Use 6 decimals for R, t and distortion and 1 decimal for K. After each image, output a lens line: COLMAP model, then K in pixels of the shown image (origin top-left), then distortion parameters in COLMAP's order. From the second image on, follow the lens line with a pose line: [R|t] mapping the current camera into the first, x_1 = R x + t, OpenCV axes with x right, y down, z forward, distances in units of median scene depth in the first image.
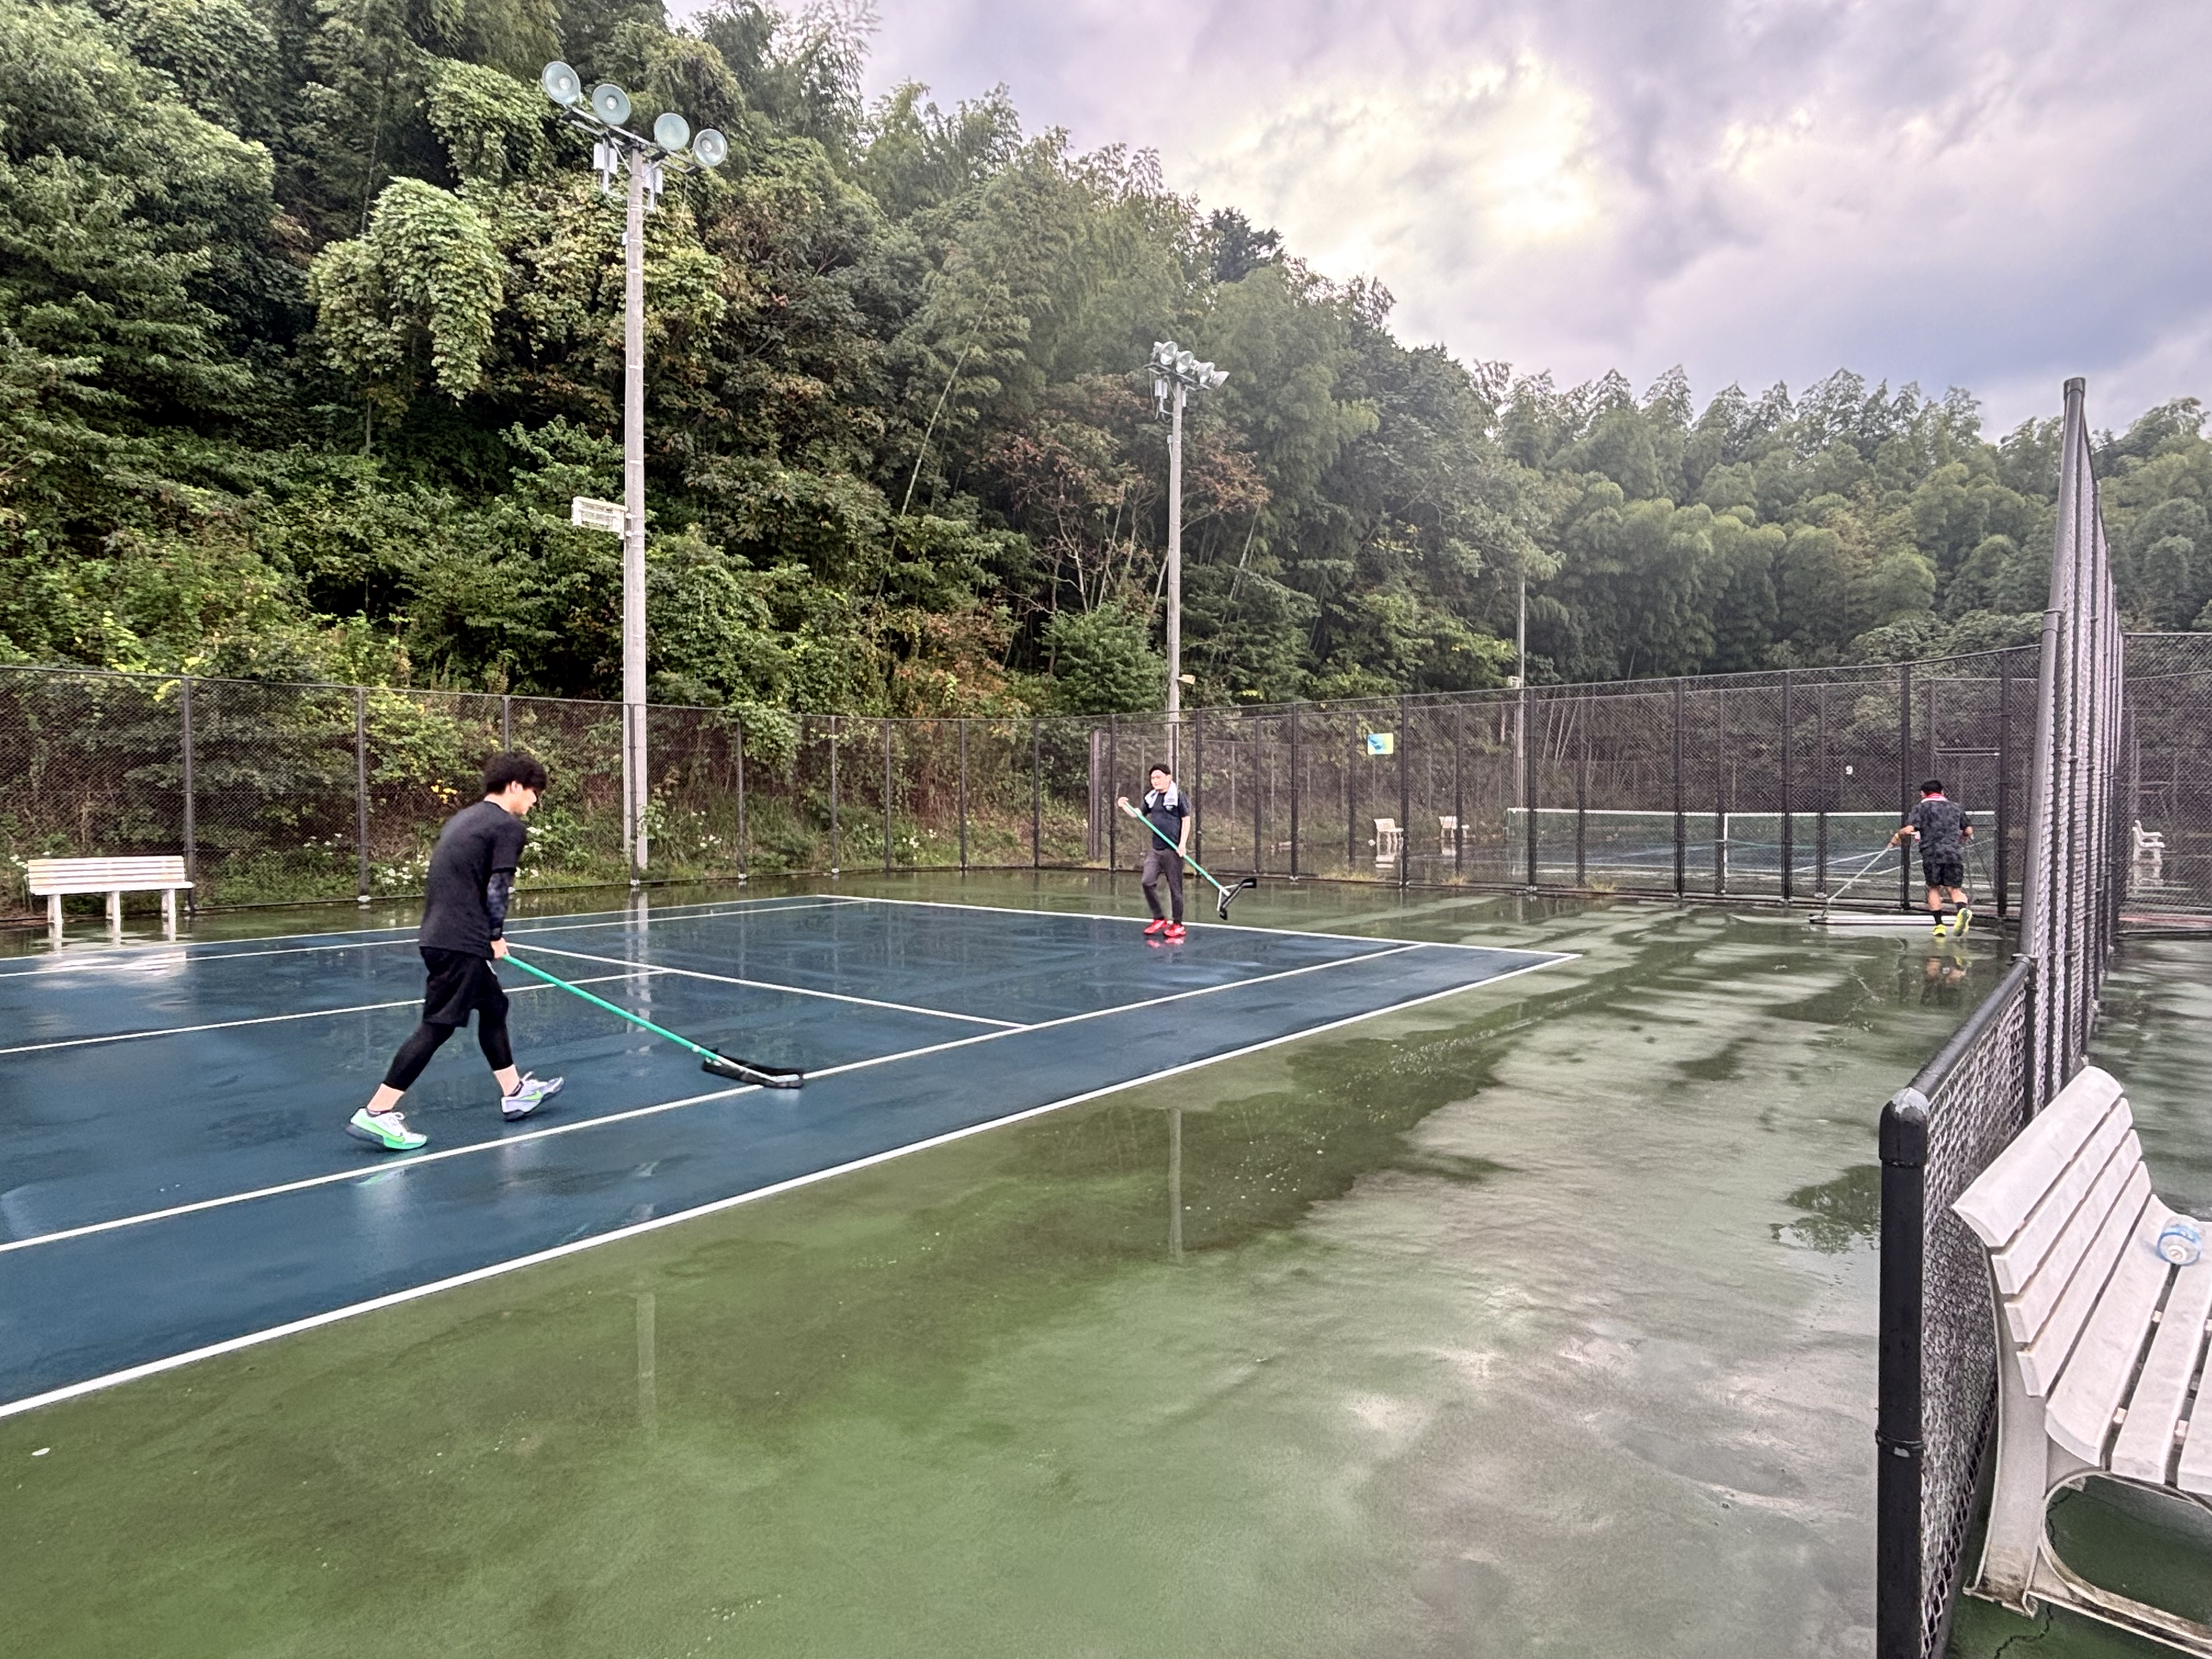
lens RADIAL K [[1224.8, 0, 1108.3], [0, 1224.8, 830.8], [0, 0, 1]] dist [0.002506, -0.001778]
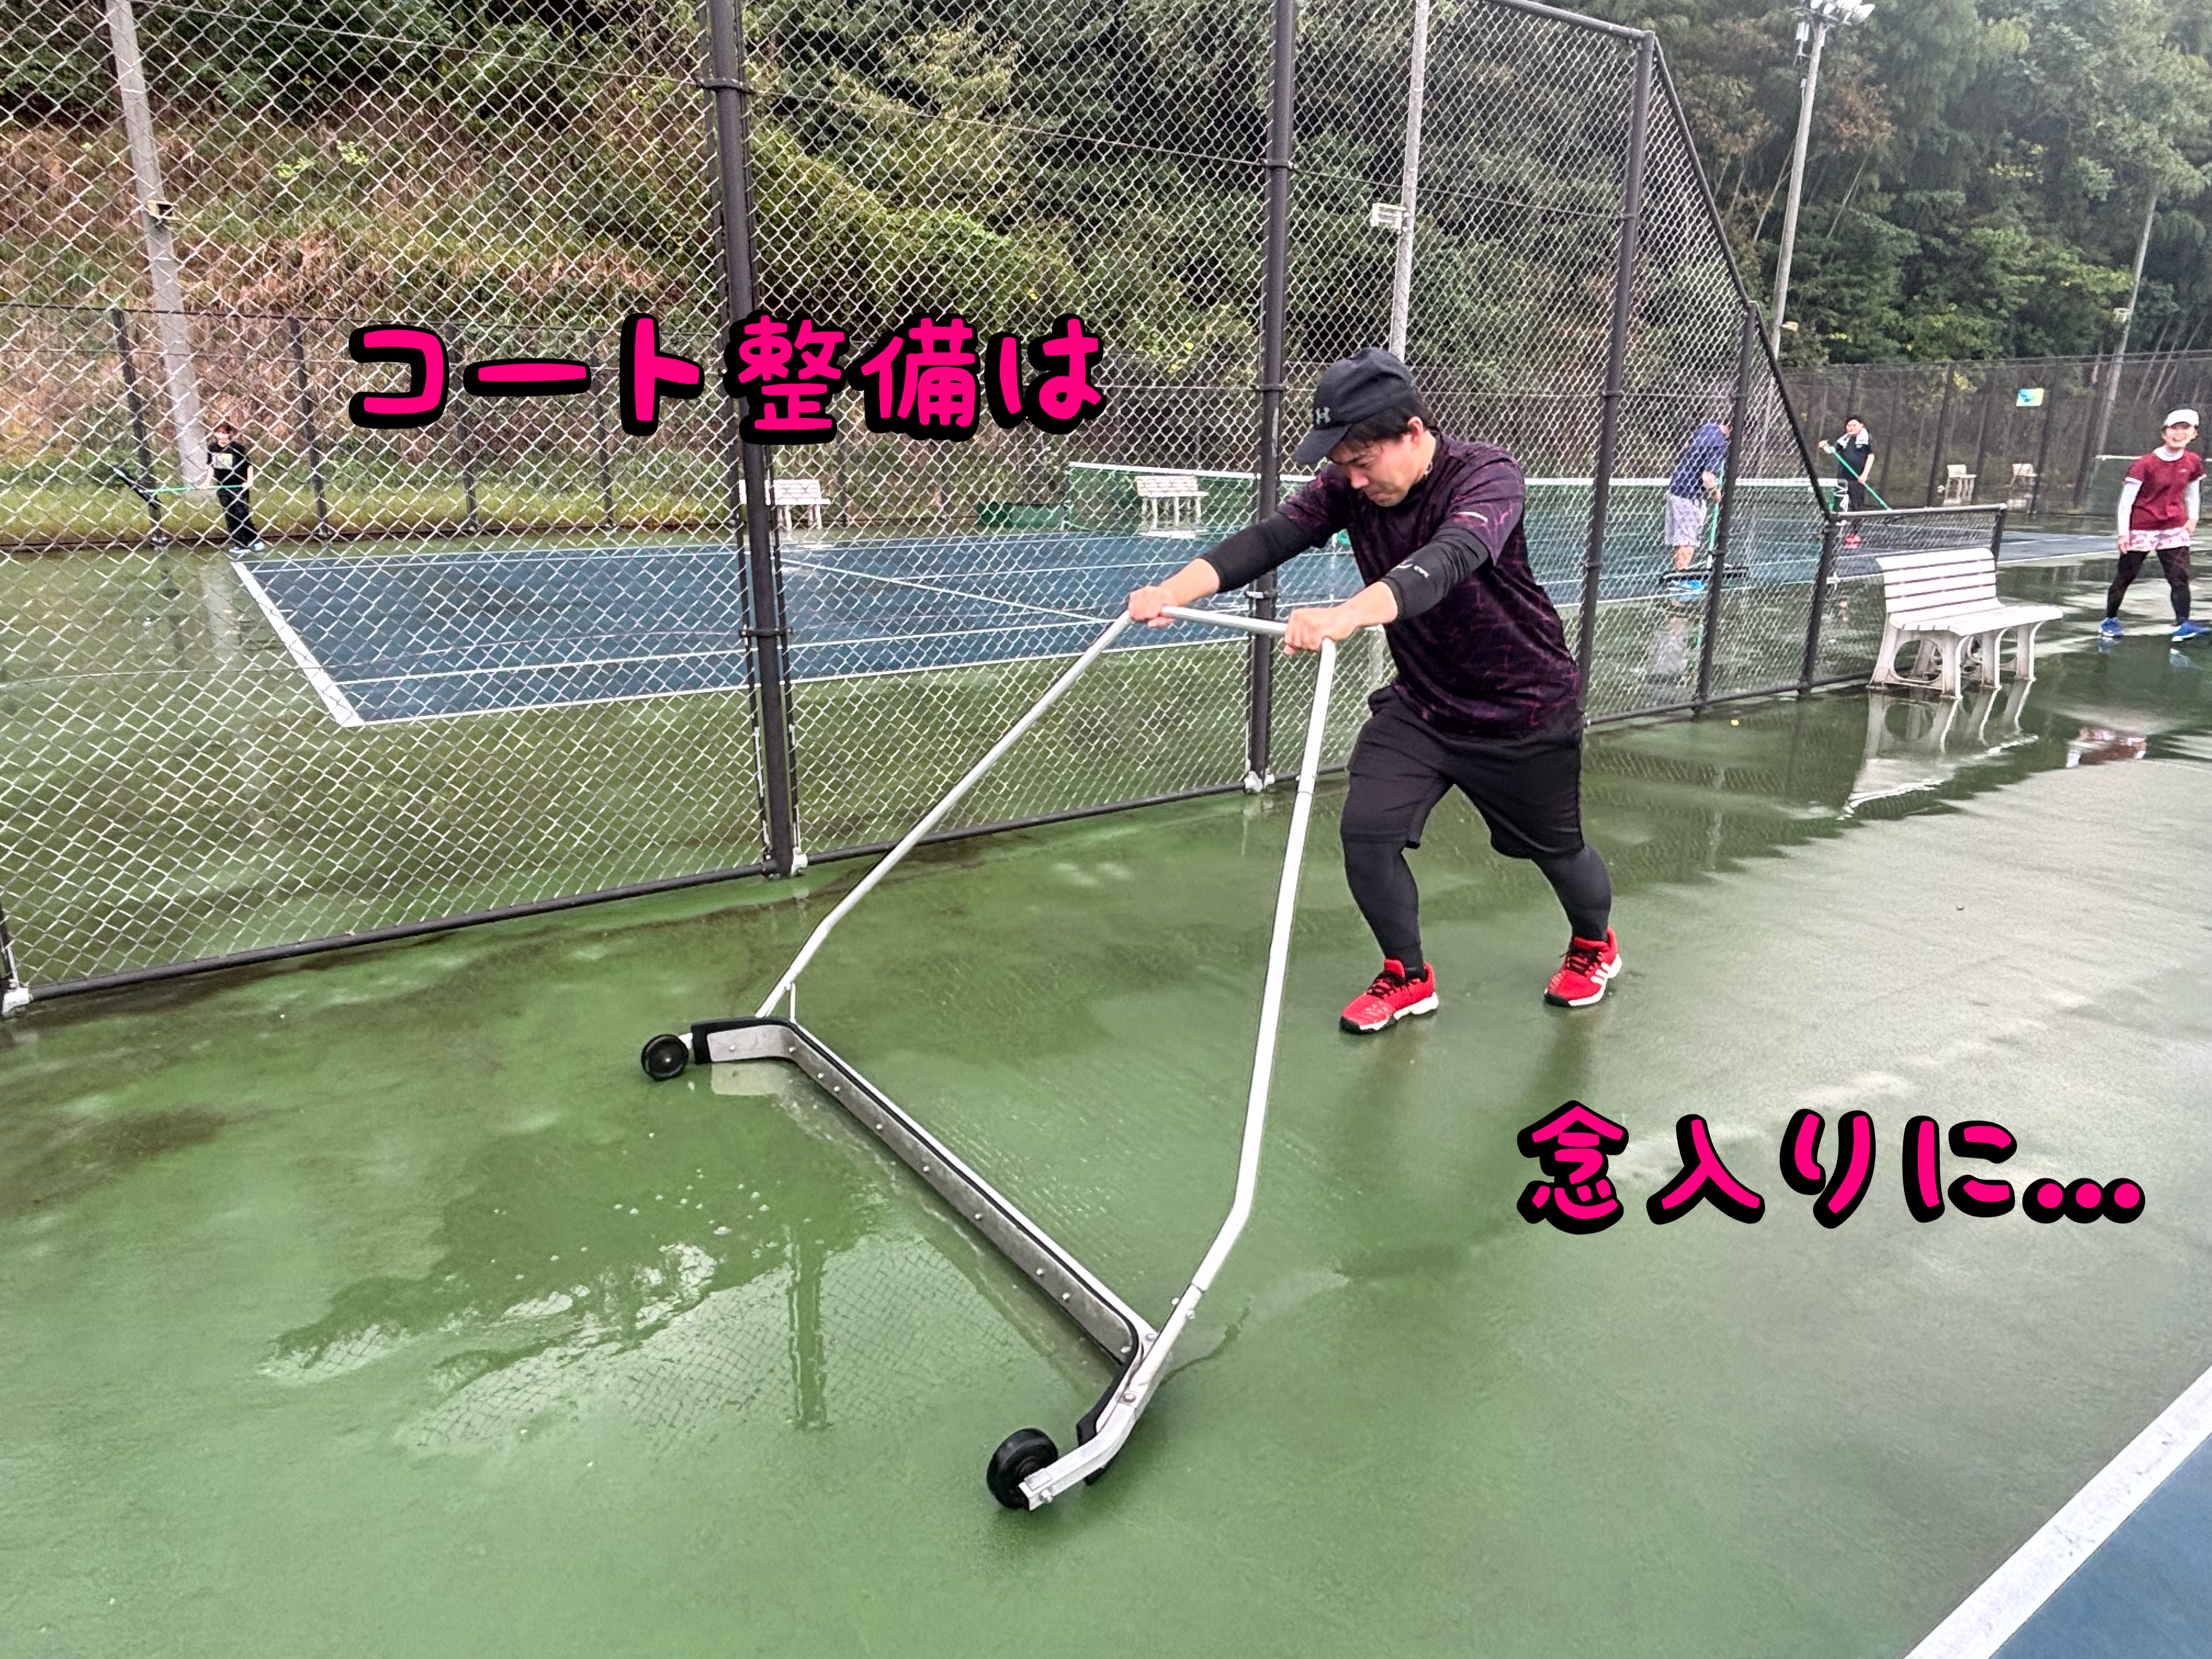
lens RADIAL K [[1361.6, 0, 1098.0], [0, 1361.6, 865.2], [0, 0, 1]] dist [-0.032031, 0.012258]
pose [[0.961537, 0.081380, -0.262342, -0.234079], [-0.007050, 0.962099, 0.272610, 0.018355], [0.274584, -0.260275, 0.925667, -0.530167]]
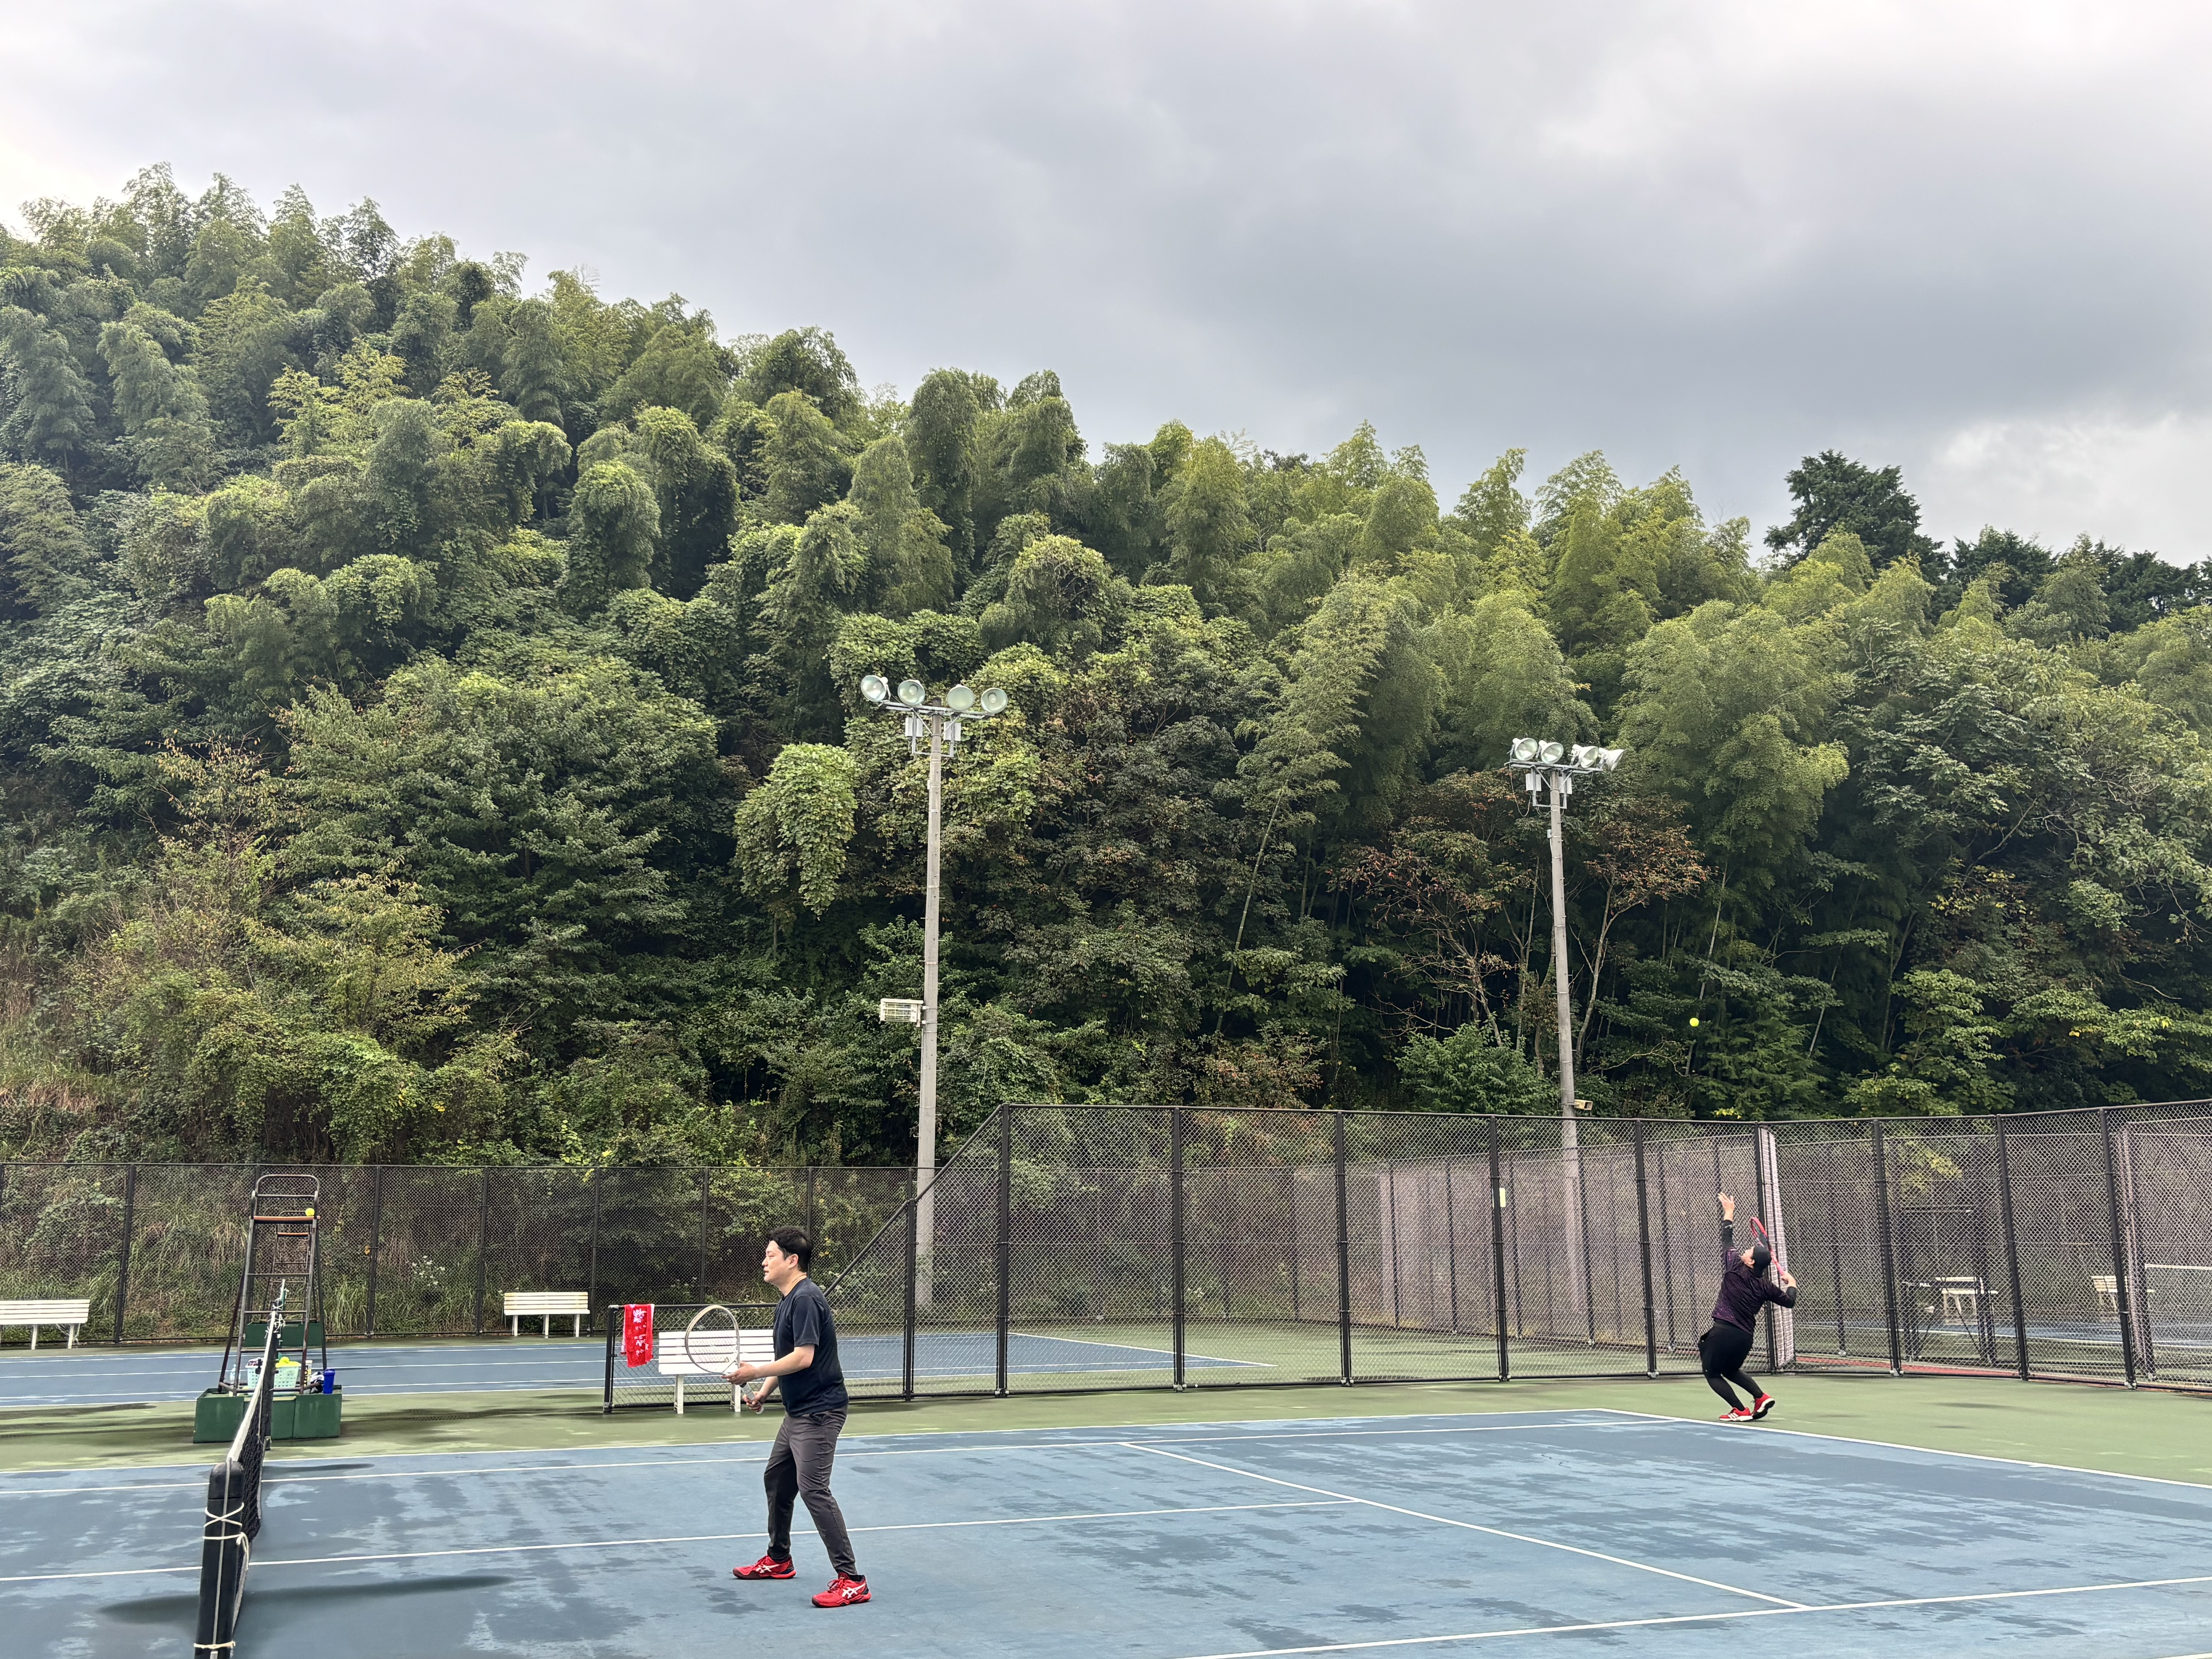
lens RADIAL K [[2076.2, 0, 1113.1], [0, 2076.2, 831.7], [0, 0, 1]] dist [0.028269, 0.000000]
pose [[0.878663, -0.094544, -0.467989, 0.640509], [-0.009971, 0.976350, -0.215965, 0.009956], [0.477339, 0.194426, 0.856940, -0.591579]]
